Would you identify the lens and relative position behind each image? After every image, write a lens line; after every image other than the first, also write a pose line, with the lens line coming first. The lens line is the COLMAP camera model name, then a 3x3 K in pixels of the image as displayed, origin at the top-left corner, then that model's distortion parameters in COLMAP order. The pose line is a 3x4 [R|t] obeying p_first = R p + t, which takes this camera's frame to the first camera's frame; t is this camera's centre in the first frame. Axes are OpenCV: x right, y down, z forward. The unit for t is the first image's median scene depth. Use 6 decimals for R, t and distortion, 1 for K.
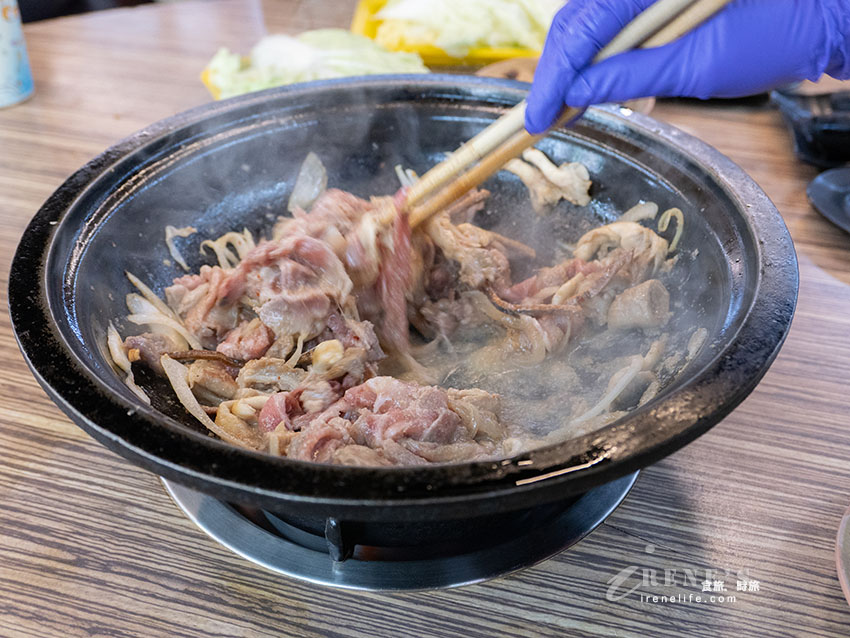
lens RADIAL K [[1014.9, 0, 424.1], [0, 1014.9, 313.9], [0, 0, 1]] dist [-0.046804, 0.000000]
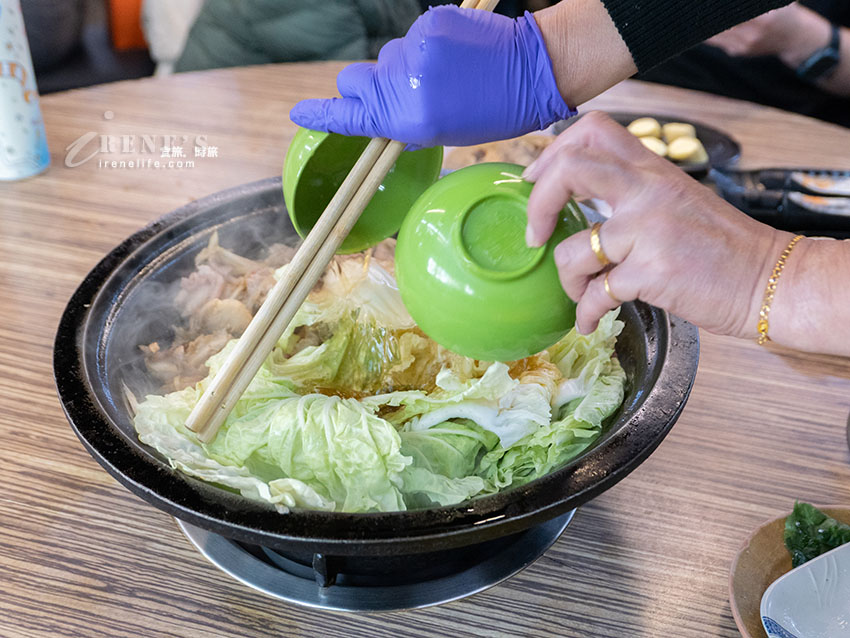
lens RADIAL K [[1014.9, 0, 424.5], [0, 1014.9, 320.8], [0, 0, 1]] dist [-0.046804, 0.000000]
pose [[0.999897, 0.001710, 0.014230, 0.018766], [-0.001439, 0.999817, -0.019069, -0.052776], [-0.014260, 0.019046, 0.999717, -0.221808]]
